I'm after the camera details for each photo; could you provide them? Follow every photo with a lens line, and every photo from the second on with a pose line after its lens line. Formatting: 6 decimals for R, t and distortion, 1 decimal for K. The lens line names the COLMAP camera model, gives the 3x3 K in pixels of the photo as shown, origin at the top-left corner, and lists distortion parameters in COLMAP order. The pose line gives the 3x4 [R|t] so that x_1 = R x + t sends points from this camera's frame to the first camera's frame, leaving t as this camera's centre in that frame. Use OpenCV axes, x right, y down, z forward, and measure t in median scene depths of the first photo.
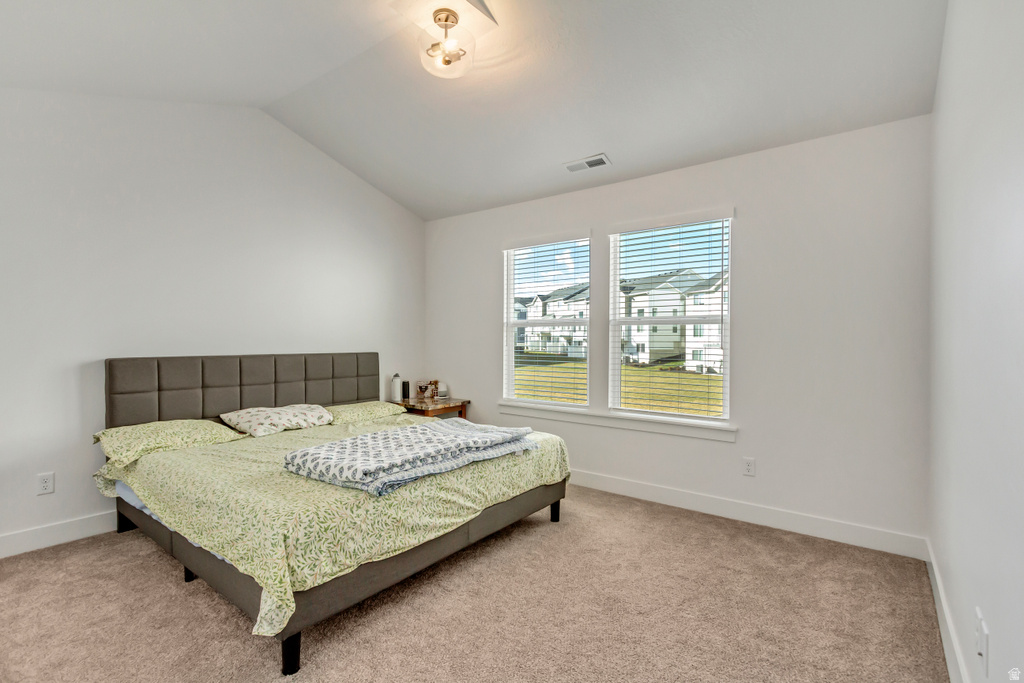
lens RADIAL K [[474.8, 0, 507.4], [0, 474.8, 346.0], [0, 0, 1]] dist [0.008706, -0.002650]
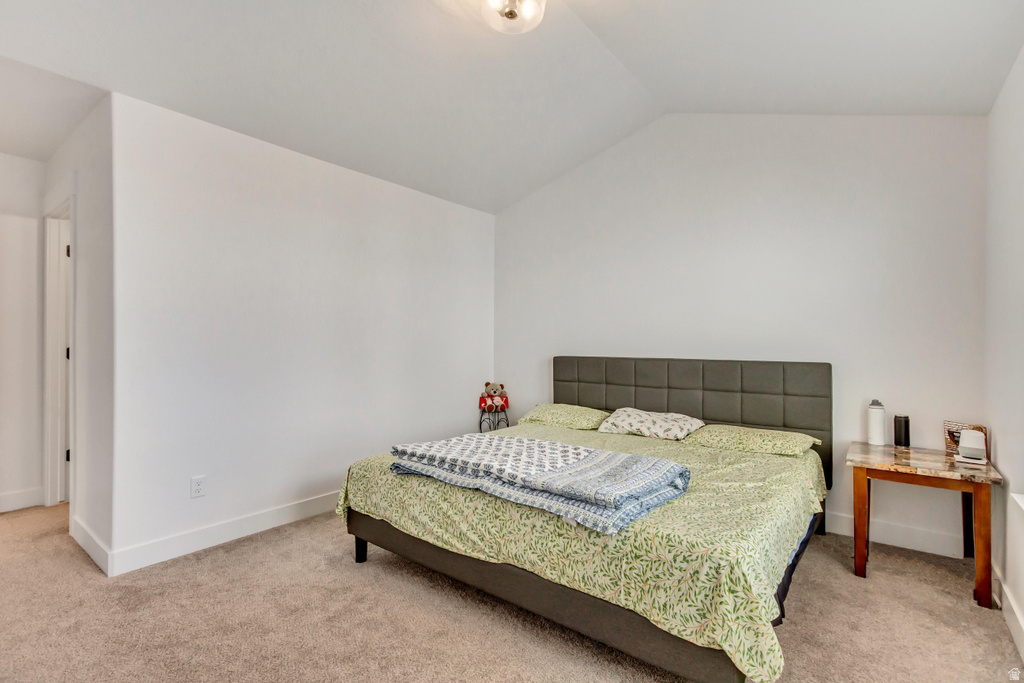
lens RADIAL K [[474.8, 0, 507.8], [0, 474.8, 338.2], [0, 0, 1]] dist [0.008706, -0.002650]
pose [[-0.008723, -0.012739, -0.999881, 0.745448], [-0.016198, 0.999789, -0.012596, -0.010579], [0.999831, 0.016087, -0.008927, 1.033011]]
